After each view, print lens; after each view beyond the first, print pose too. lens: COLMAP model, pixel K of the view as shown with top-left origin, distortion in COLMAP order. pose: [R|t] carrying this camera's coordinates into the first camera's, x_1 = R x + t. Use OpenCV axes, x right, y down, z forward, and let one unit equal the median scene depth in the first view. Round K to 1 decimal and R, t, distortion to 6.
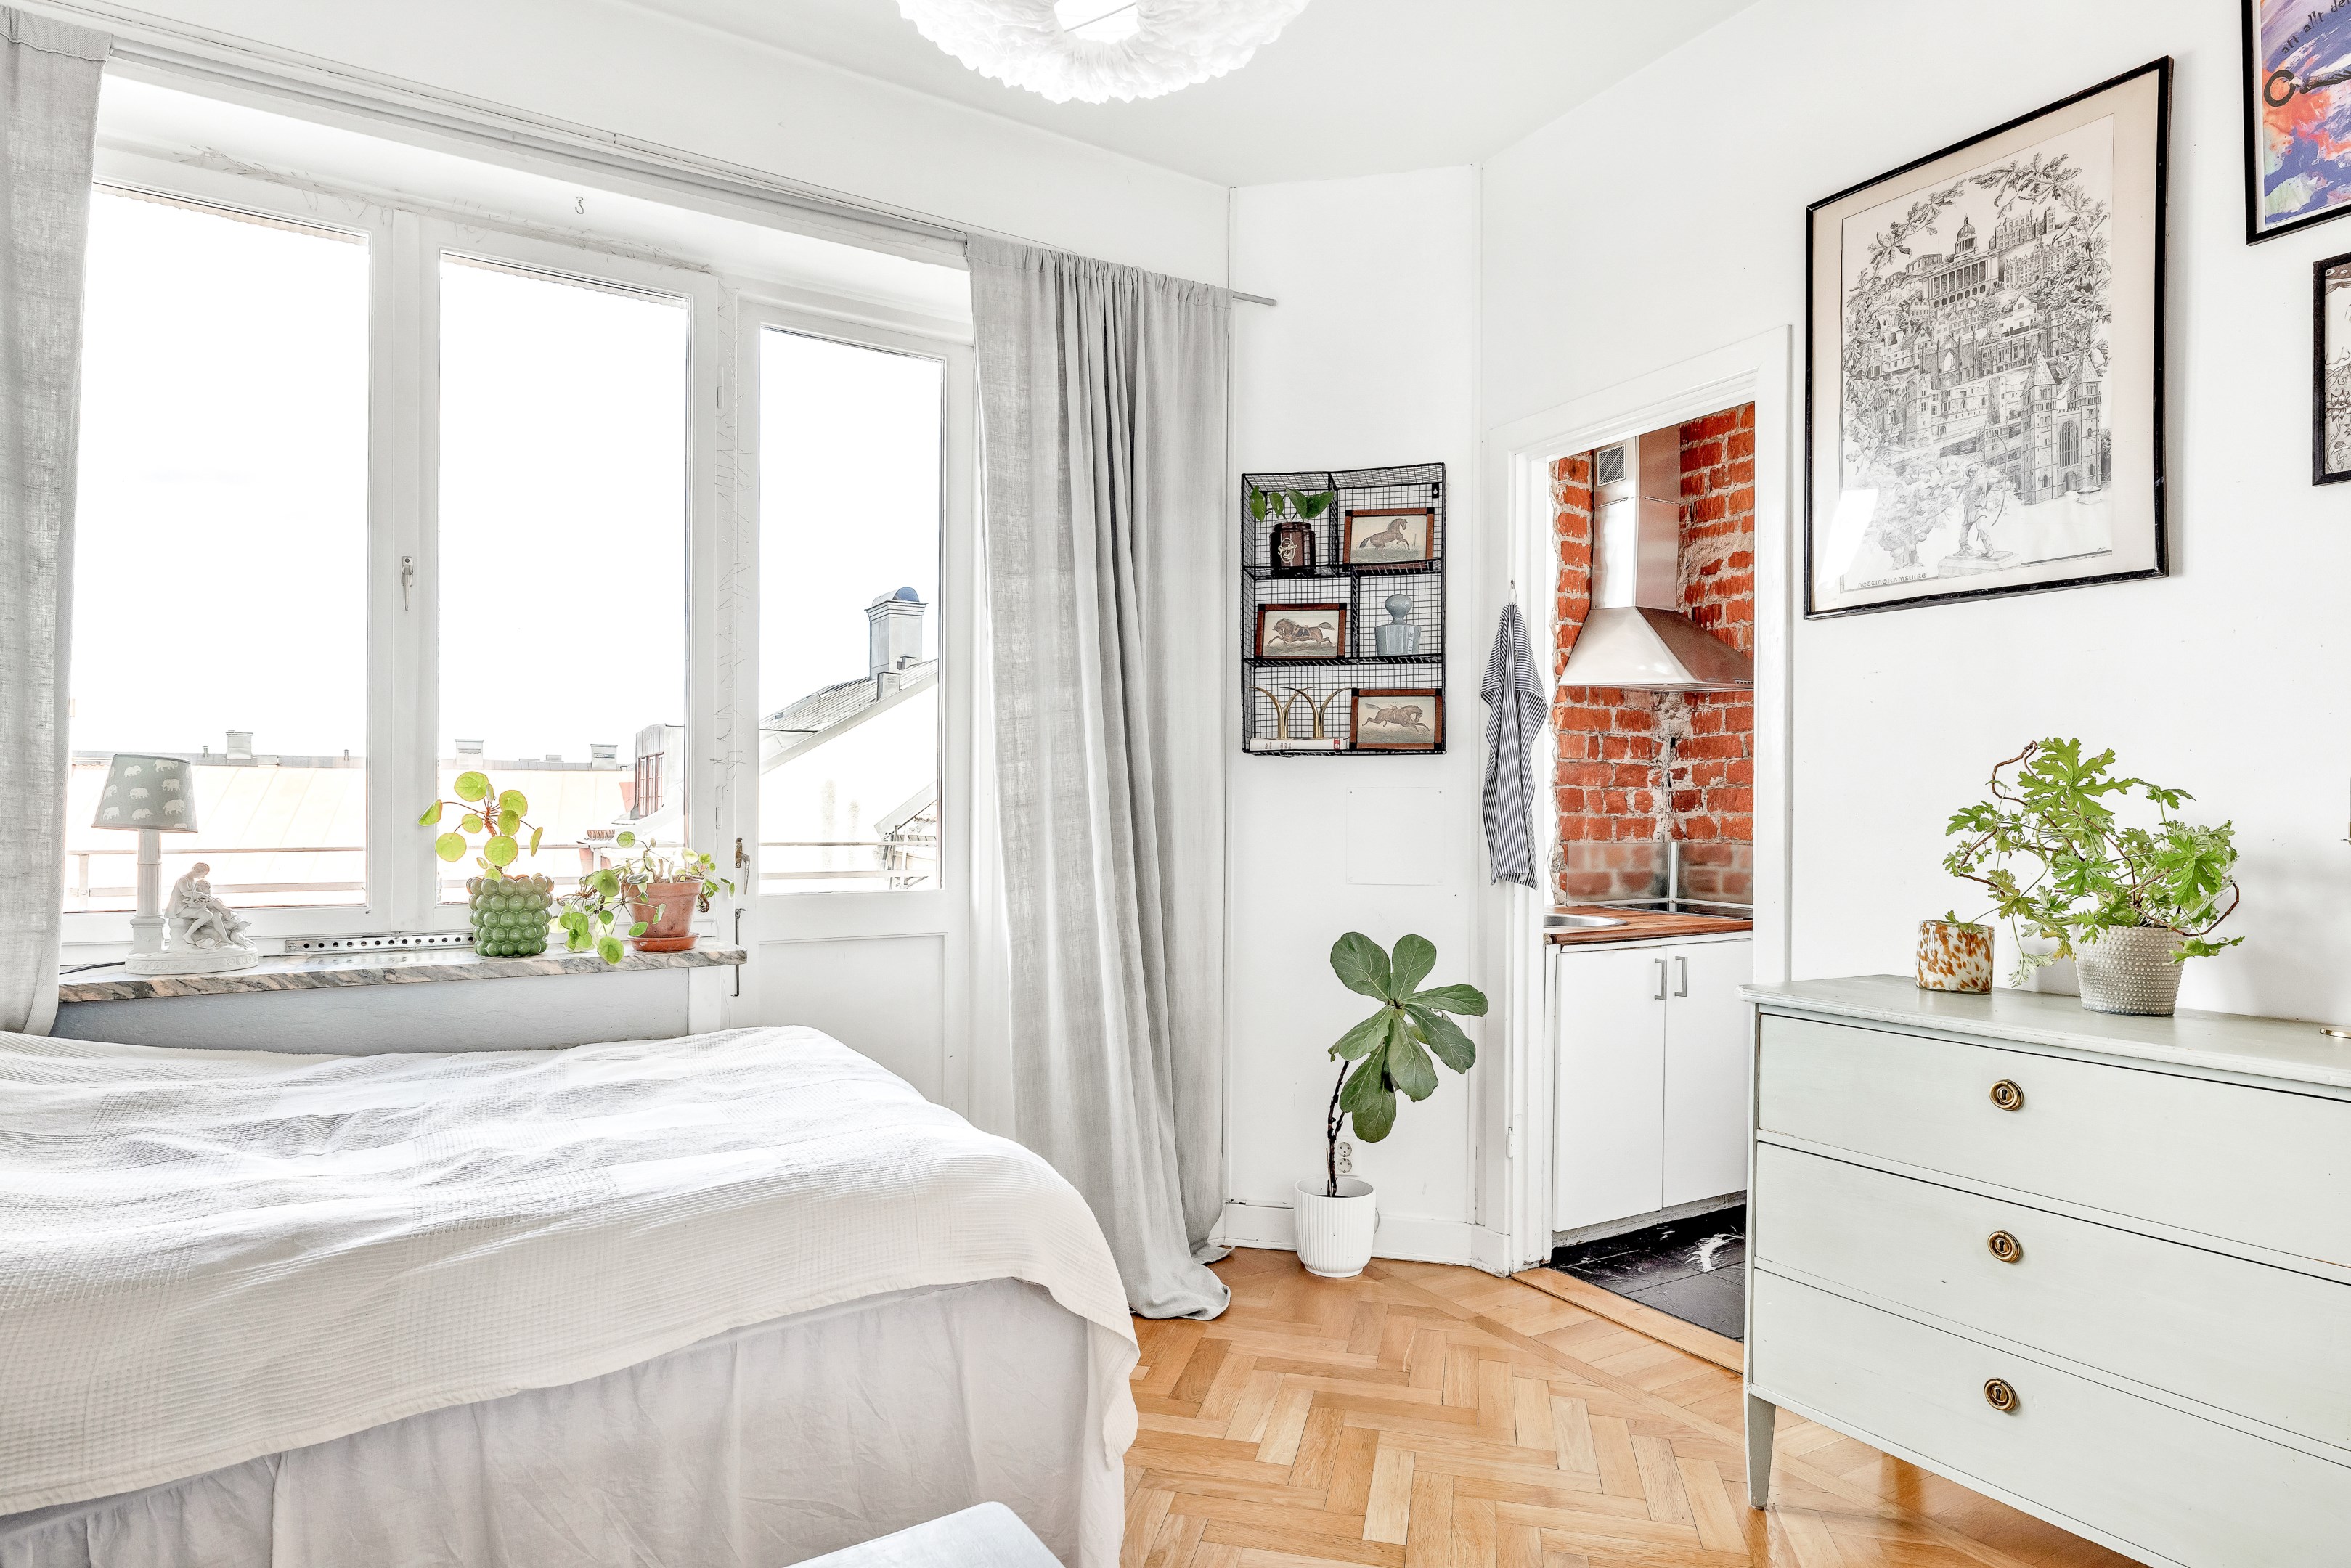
lens RADIAL K [[1332.1, 0, 1172.3], [0, 1332.1, 812.8], [0, 0, 1]] dist [-0.000460, -0.001033]
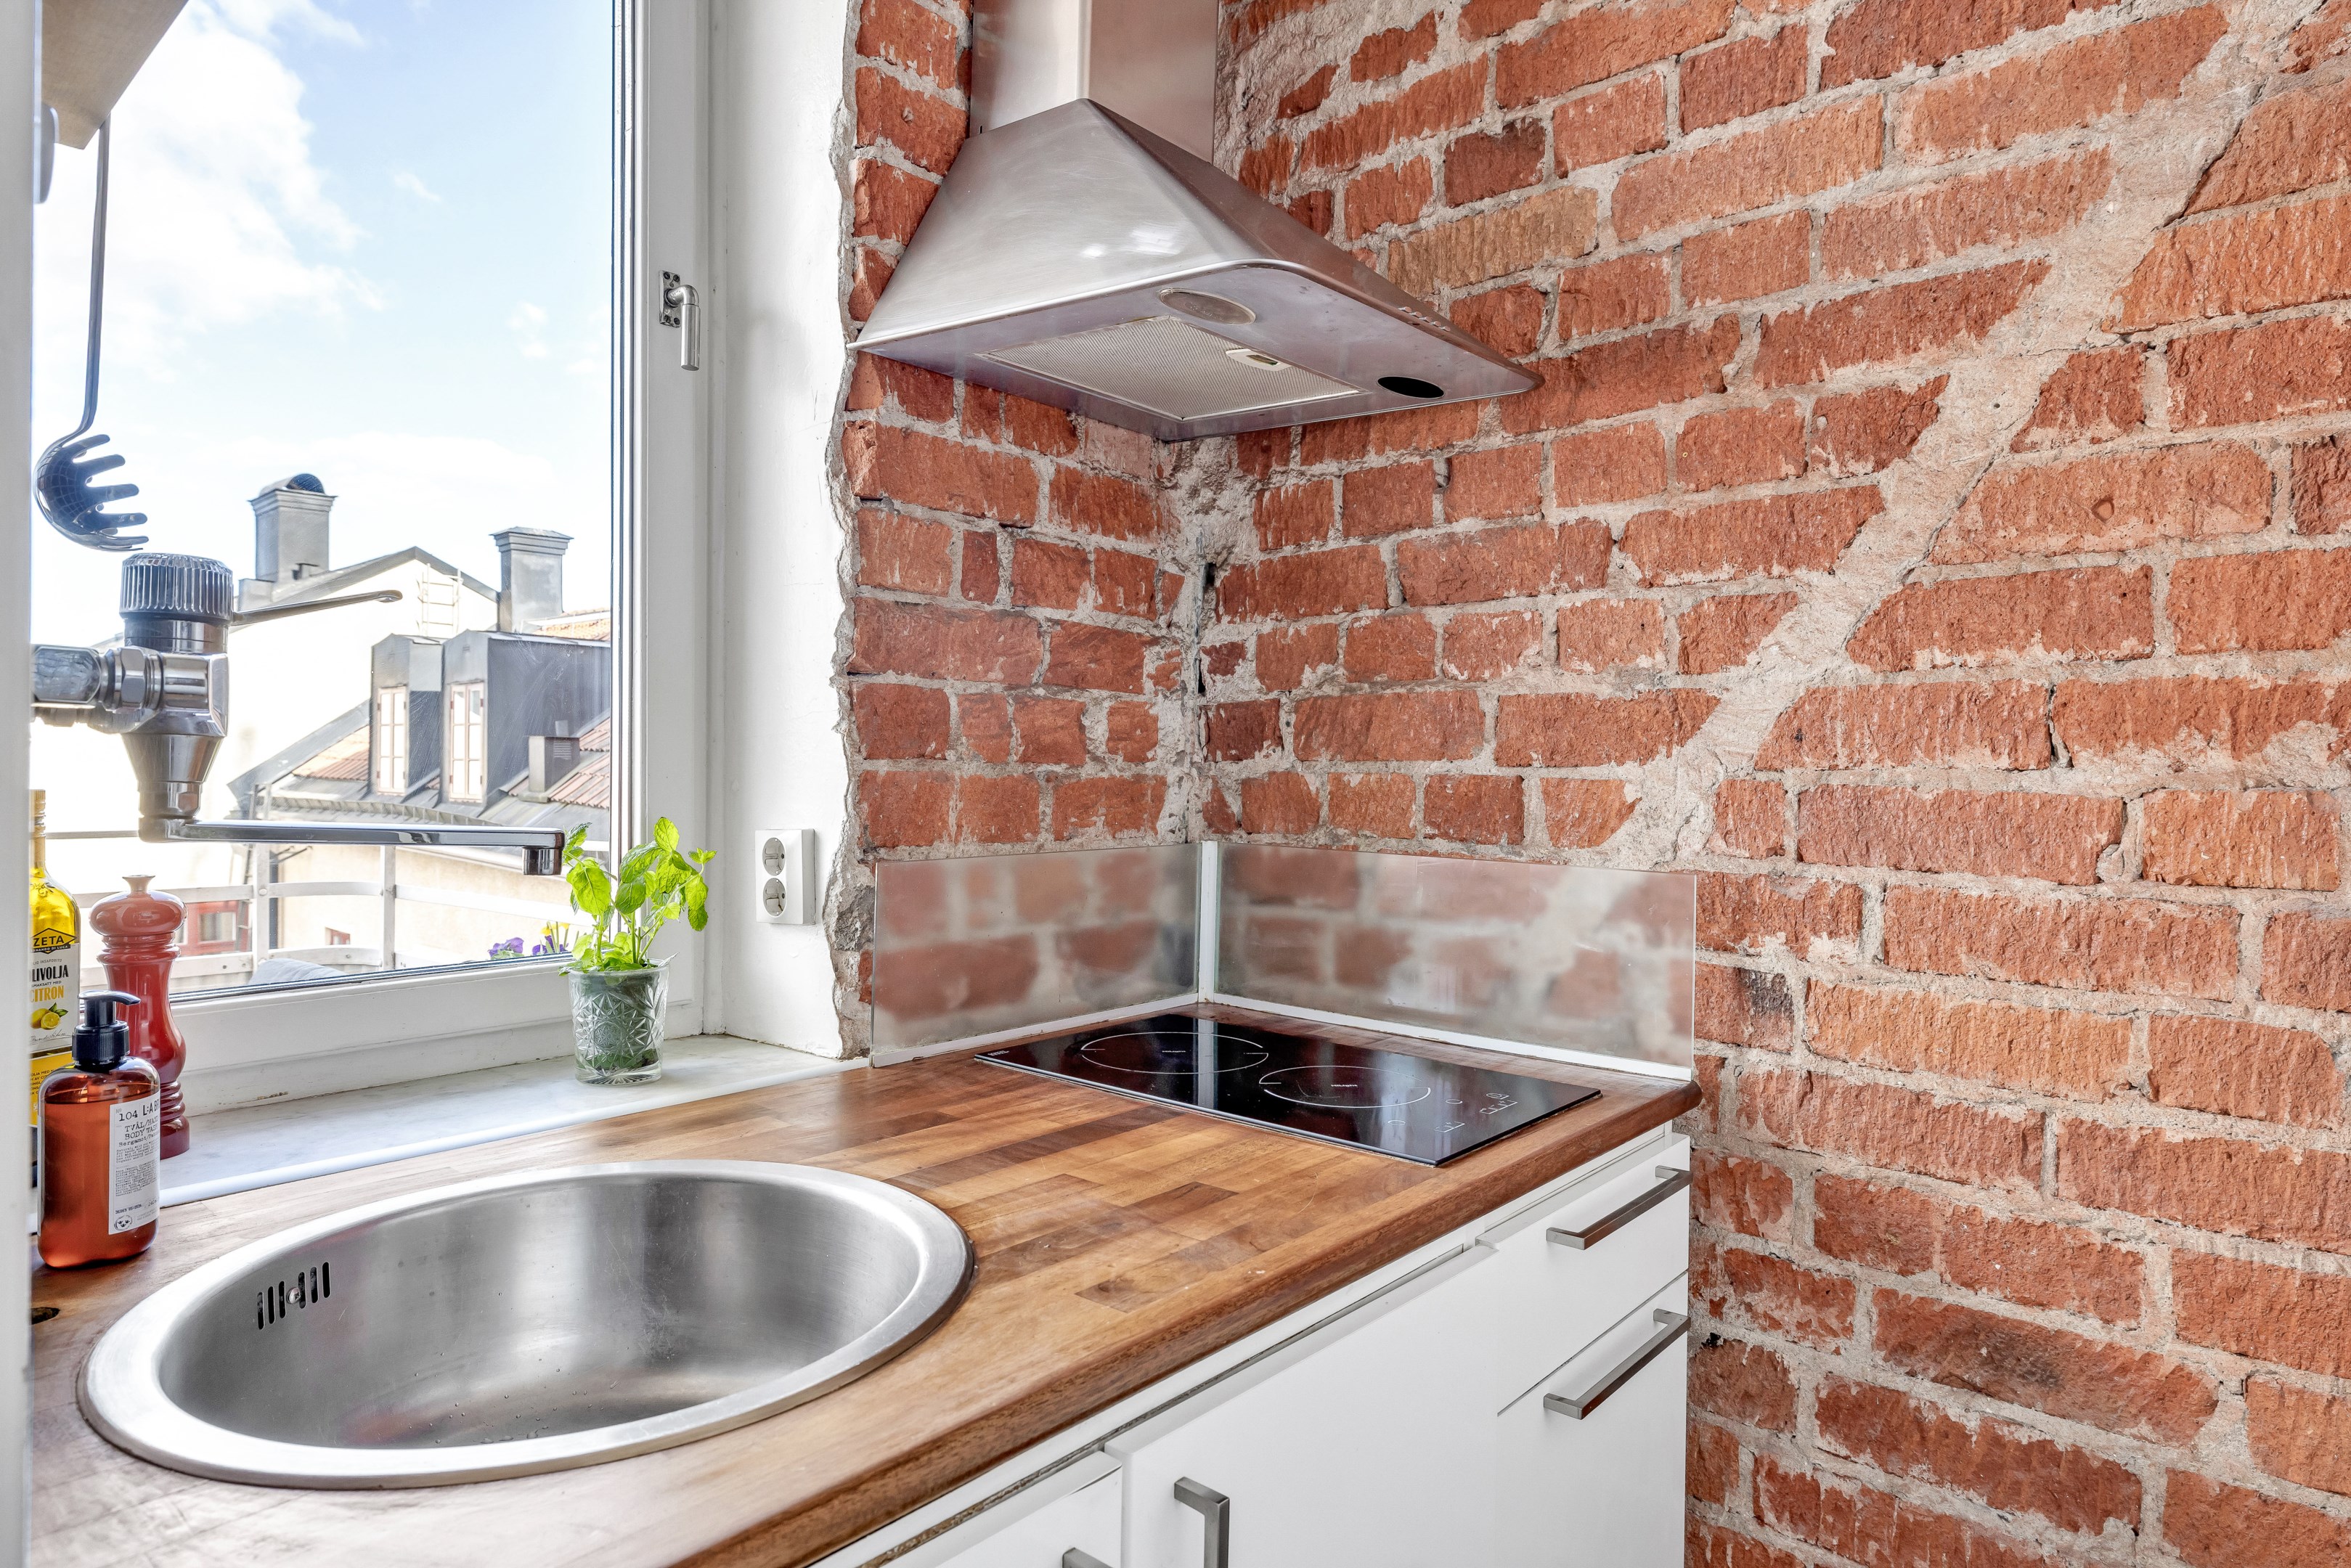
lens RADIAL K [[1407.9, 0, 1179.4], [0, 1407.9, 802.5], [0, 0, 1]] dist [0.010055, -0.002618]
pose [[0.950716, -0.007124, 0.309980, 0.249542], [-0.000597, 0.999692, 0.024808, 0.001414], [-0.310061, -0.023771, 0.950419, 0.637081]]
